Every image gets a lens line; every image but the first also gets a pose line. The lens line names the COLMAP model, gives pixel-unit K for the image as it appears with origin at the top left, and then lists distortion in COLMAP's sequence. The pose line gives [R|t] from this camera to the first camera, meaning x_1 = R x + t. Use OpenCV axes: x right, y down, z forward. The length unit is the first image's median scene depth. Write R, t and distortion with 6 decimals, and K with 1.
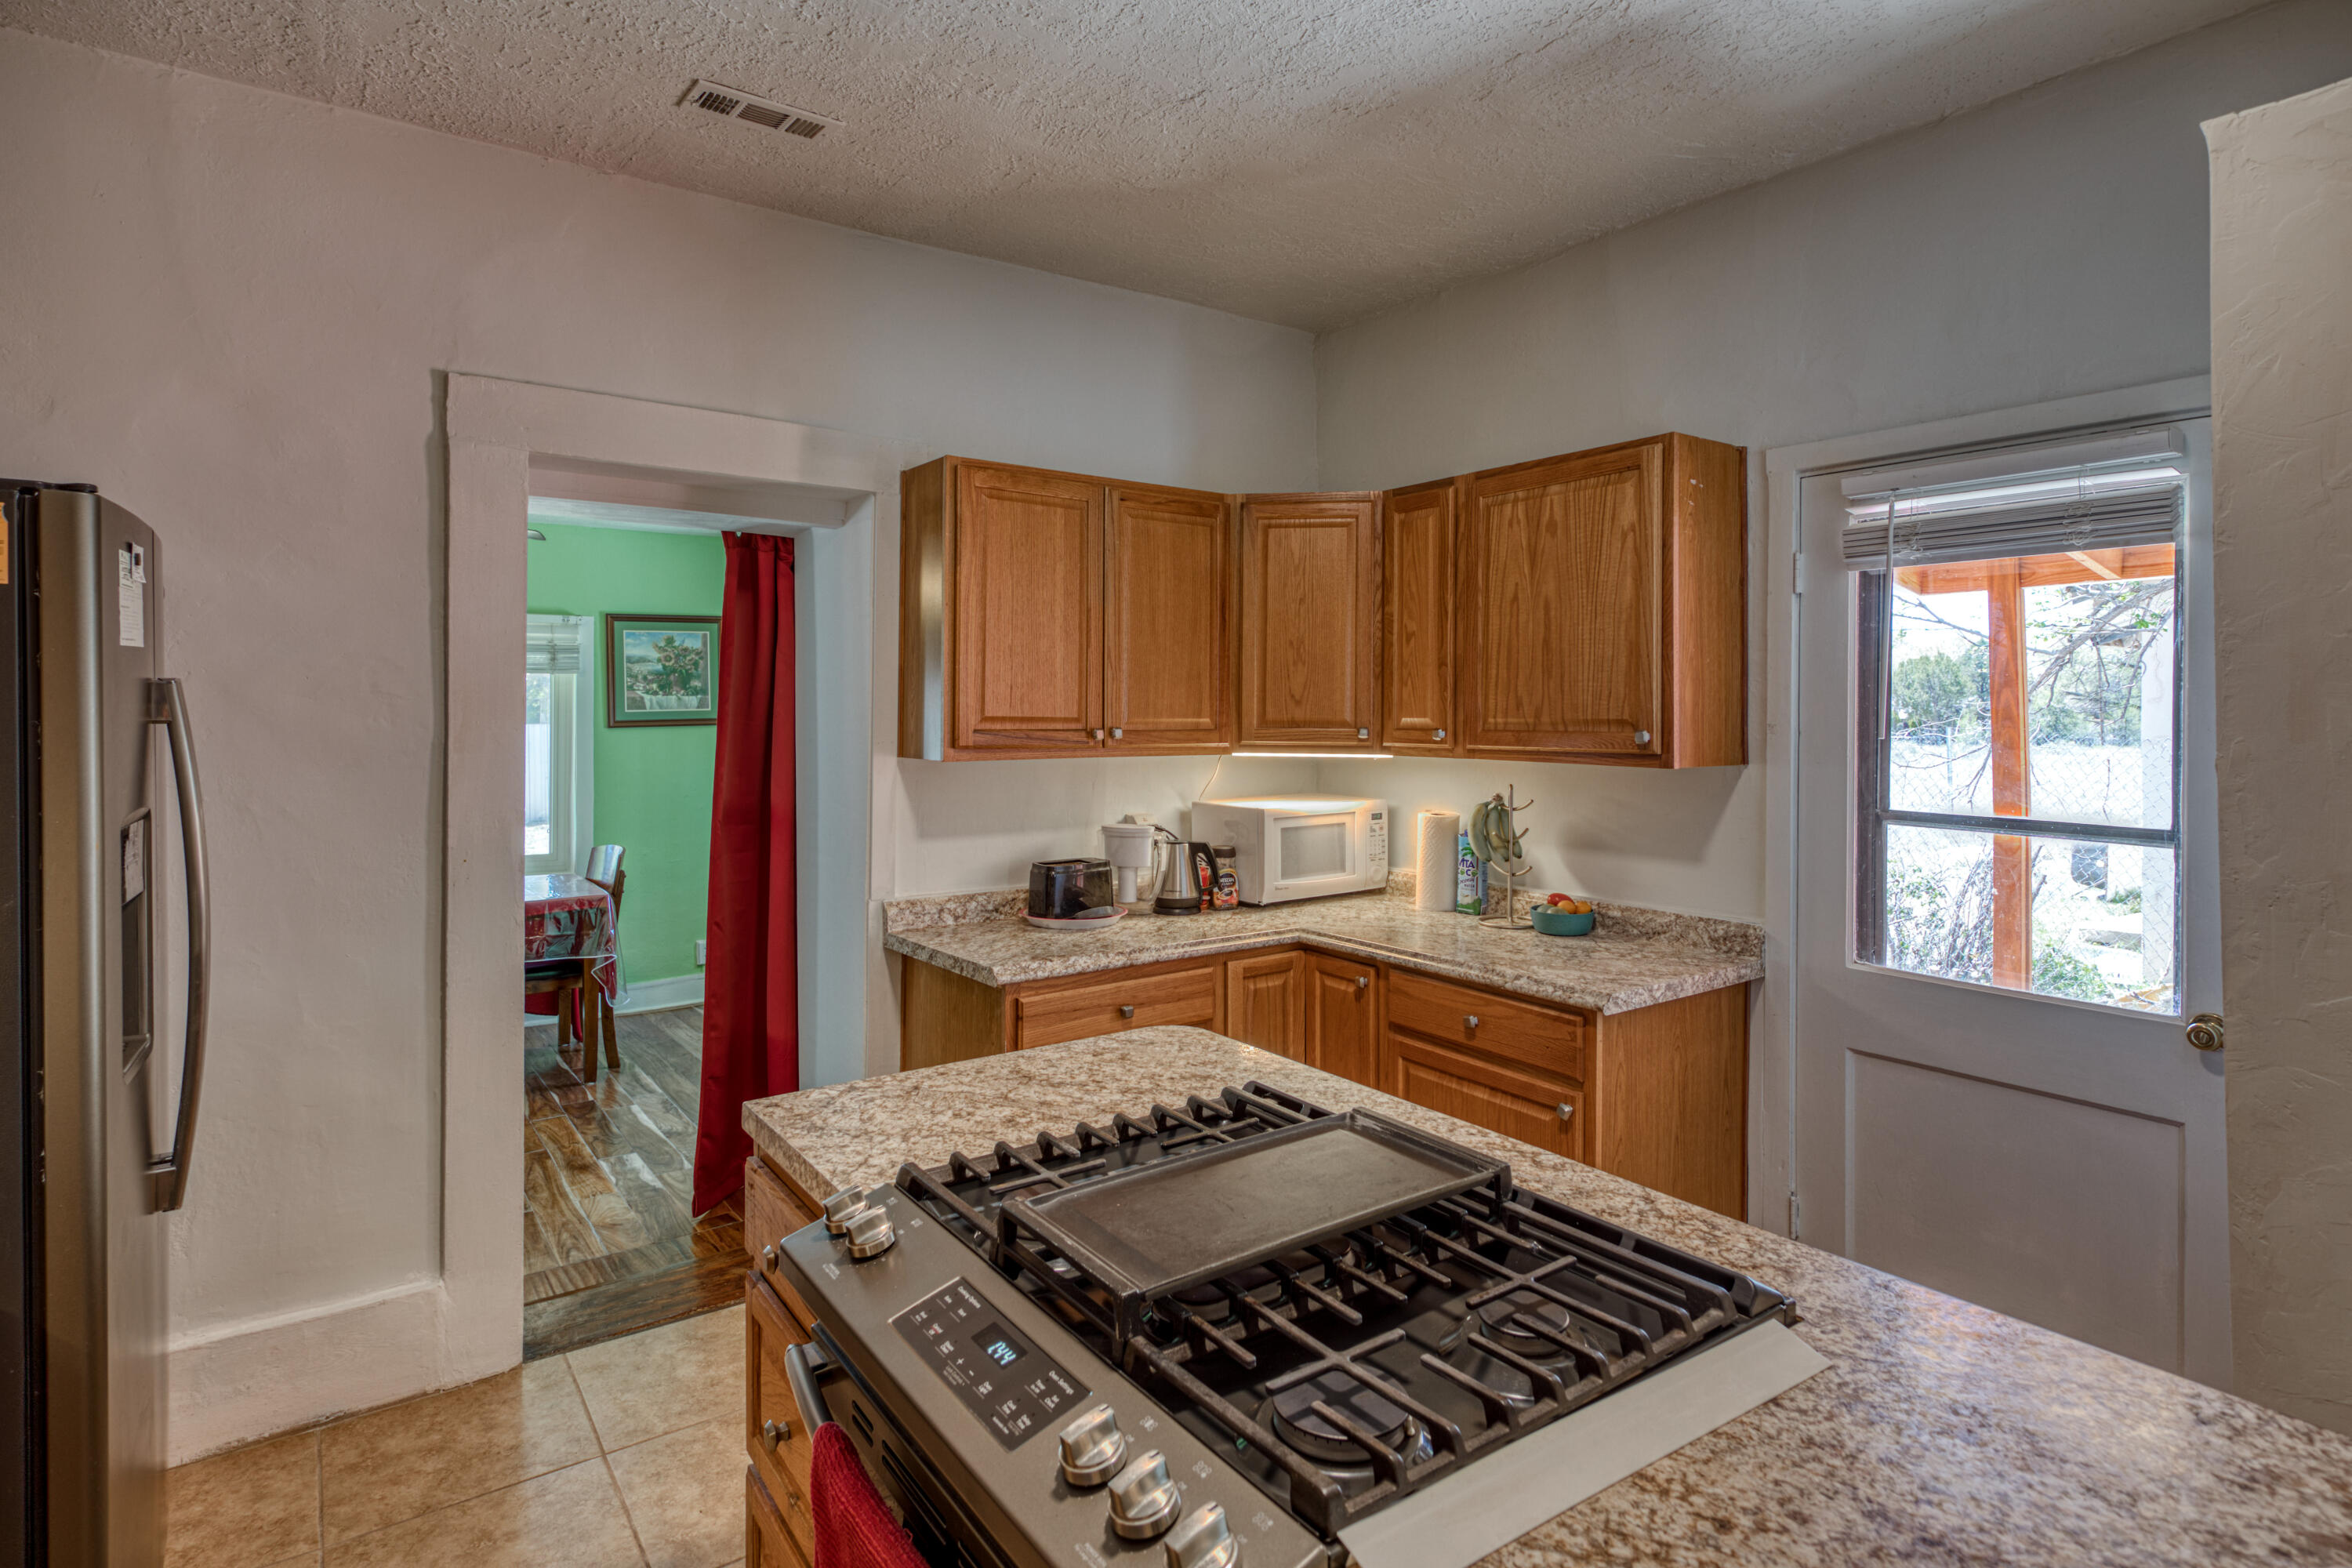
lens RADIAL K [[1202.9, 0, 1148.3], [0, 1202.9, 722.2], [0, 0, 1]] dist [0.011168, -0.002747]
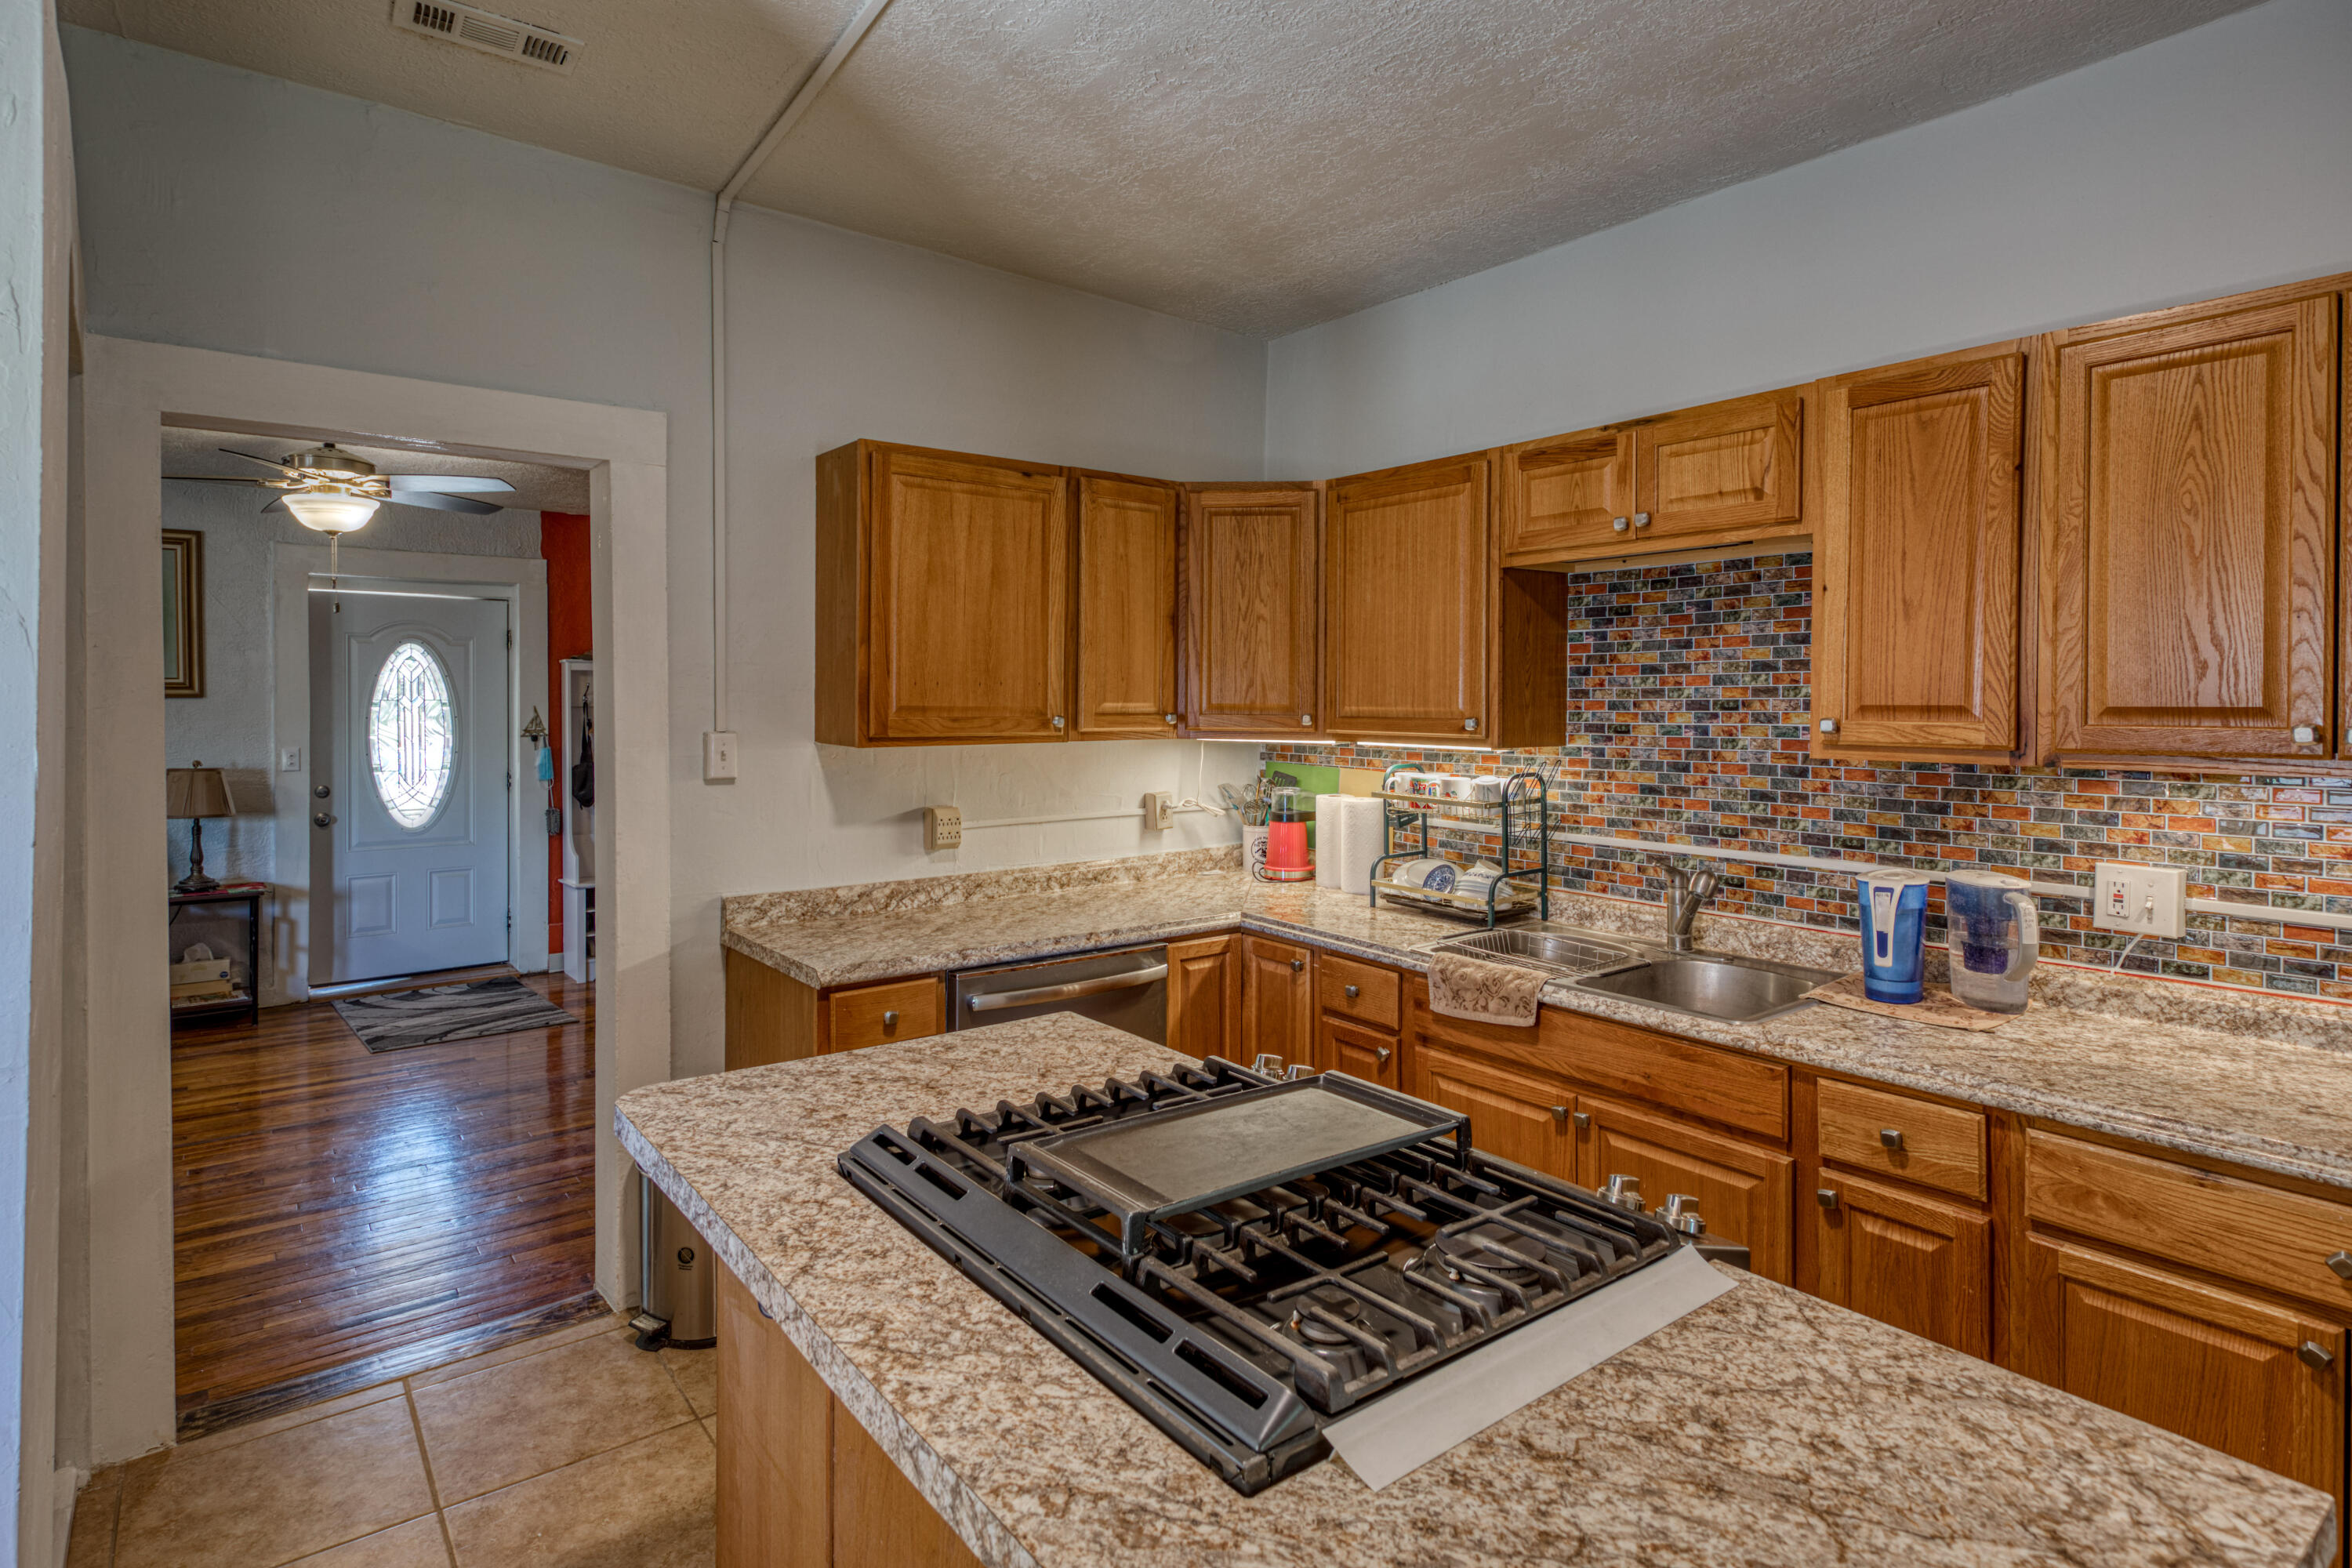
lens RADIAL K [[1202.9, 0, 1158.1], [0, 1202.9, 713.8], [0, 0, 1]] dist [0.011168, -0.002747]
pose [[-0.998674, -0.000443, -0.051475, 0.169827], [-0.001075, 0.999924, 0.012260, -0.006634], [0.051466, 0.012299, -0.998599, 1.511640]]
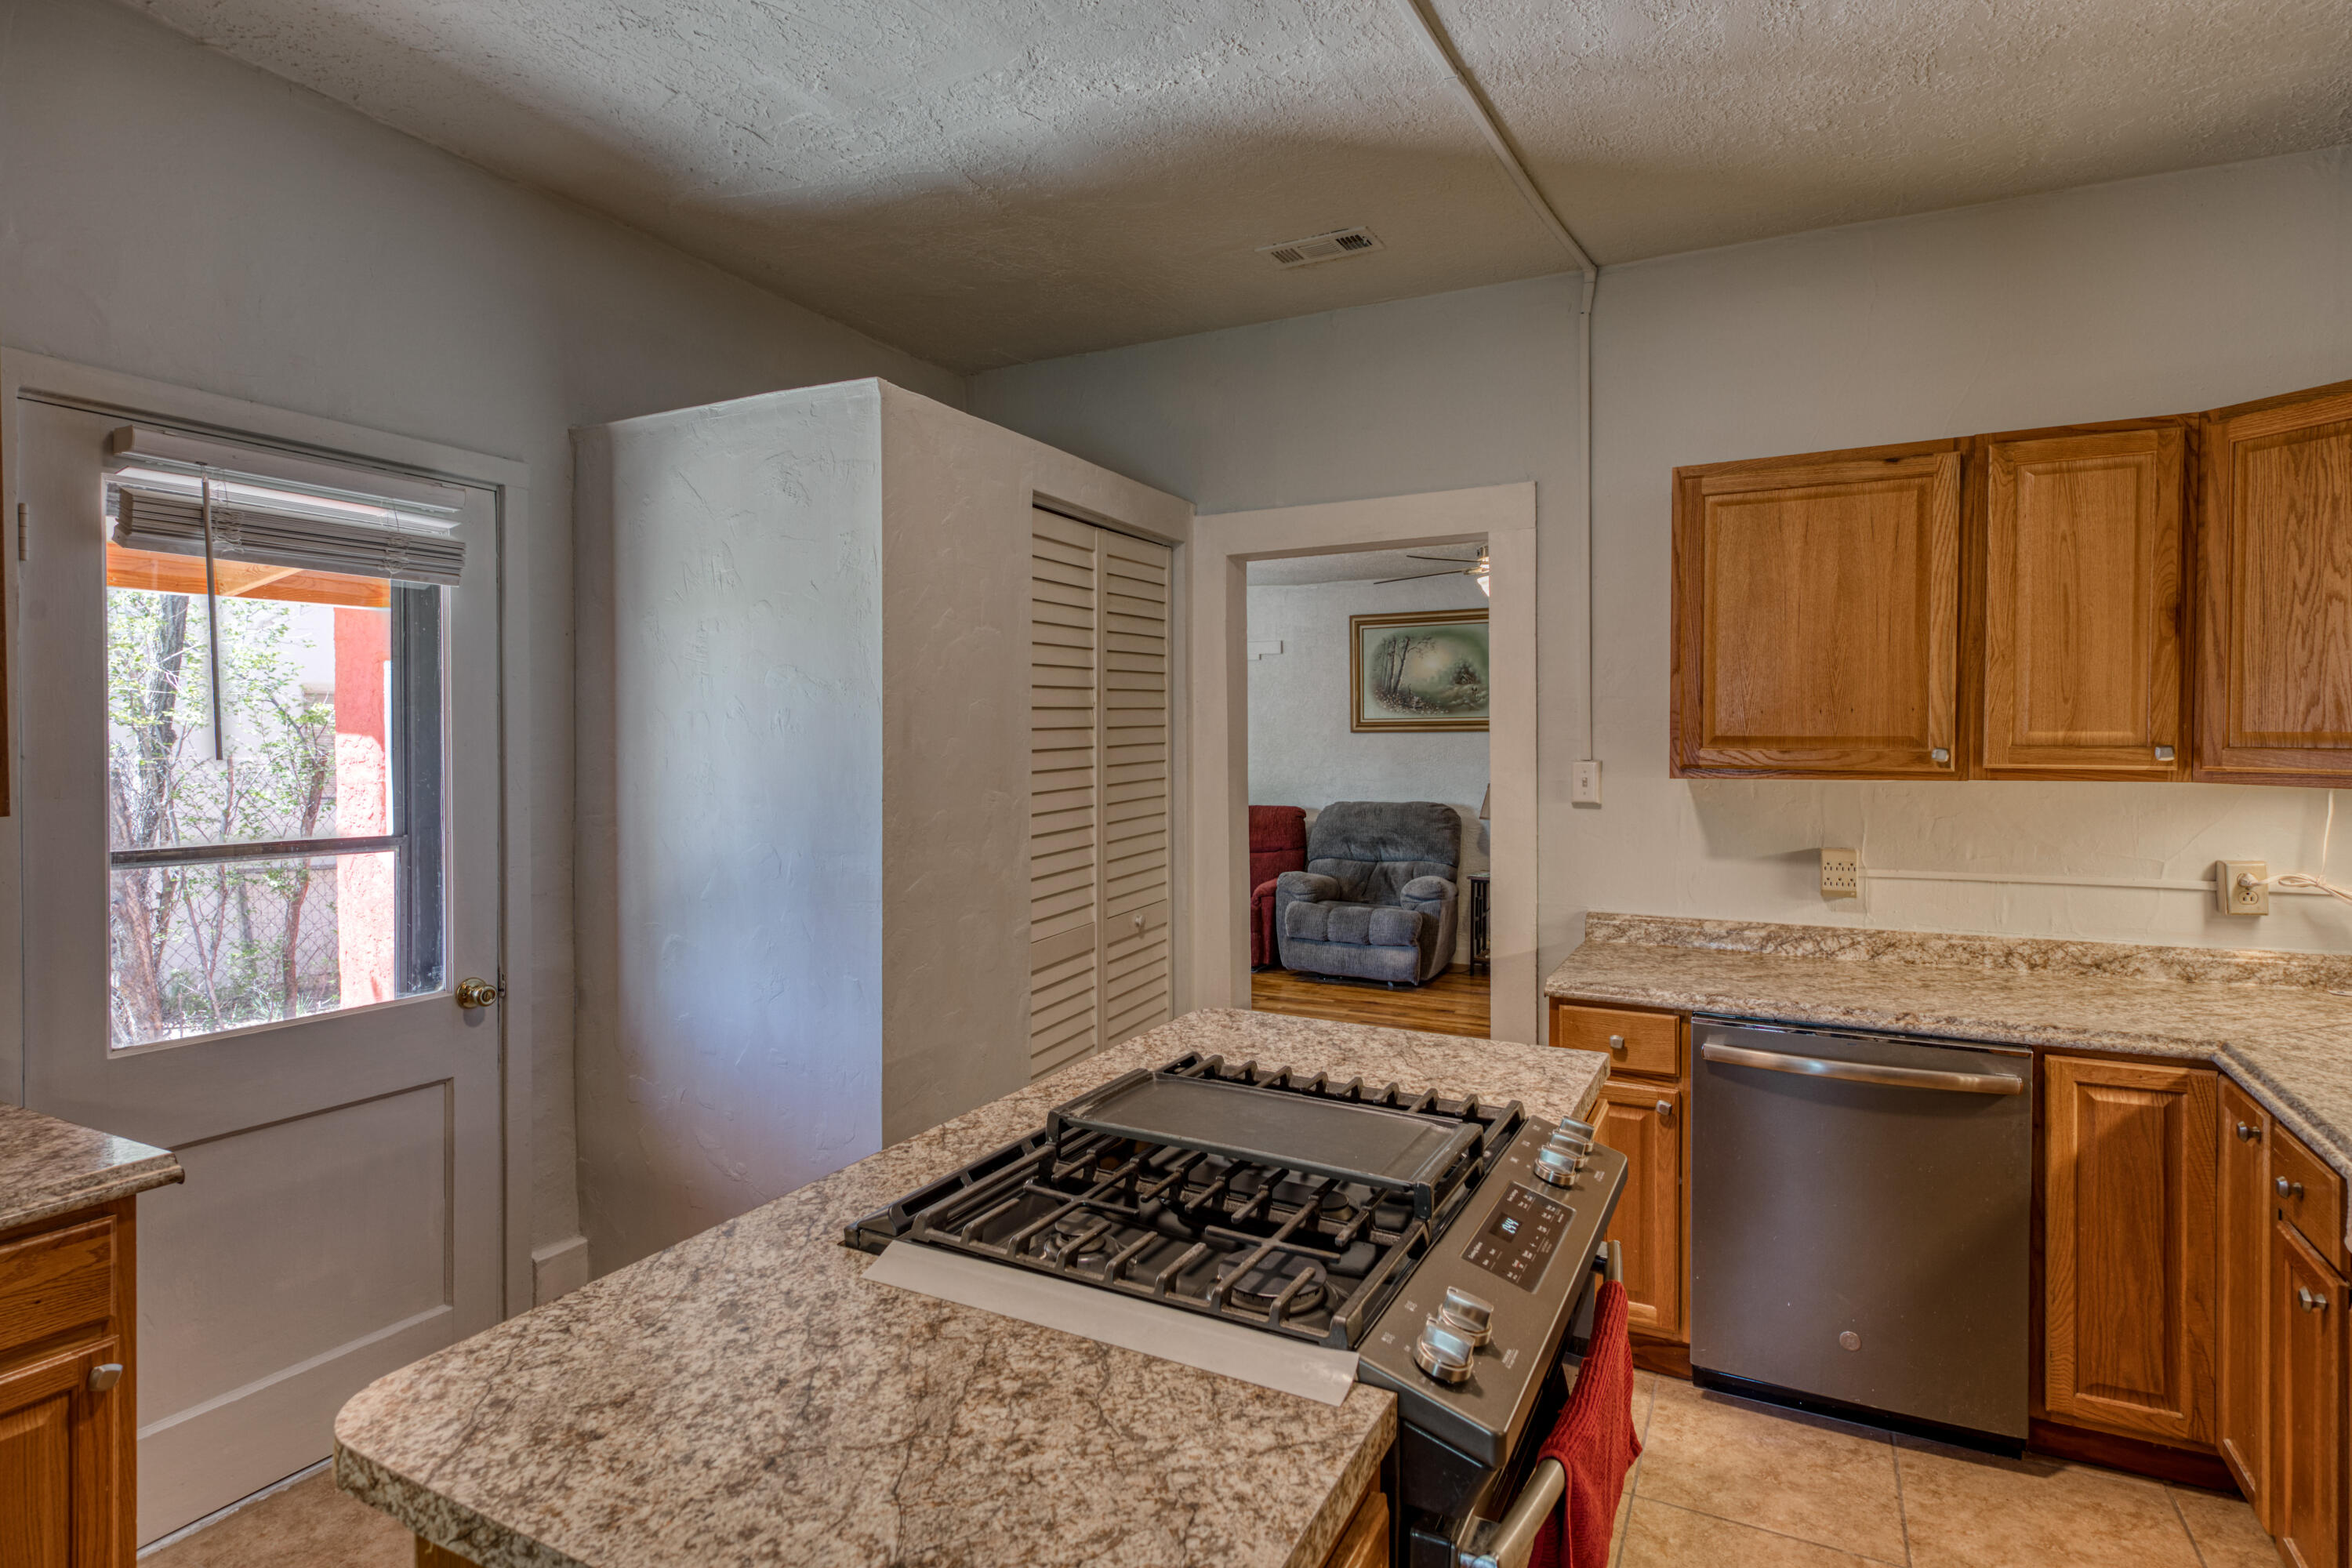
lens RADIAL K [[1202.9, 0, 1204.0], [0, 1202.9, 754.9], [0, 0, 1]] dist [0.011168, -0.002747]
pose [[-0.483387, -0.012517, 0.875317, -0.675120], [0.005034, 0.999841, 0.017077, -0.002175], [-0.875392, 0.012662, -0.483247, 1.184593]]
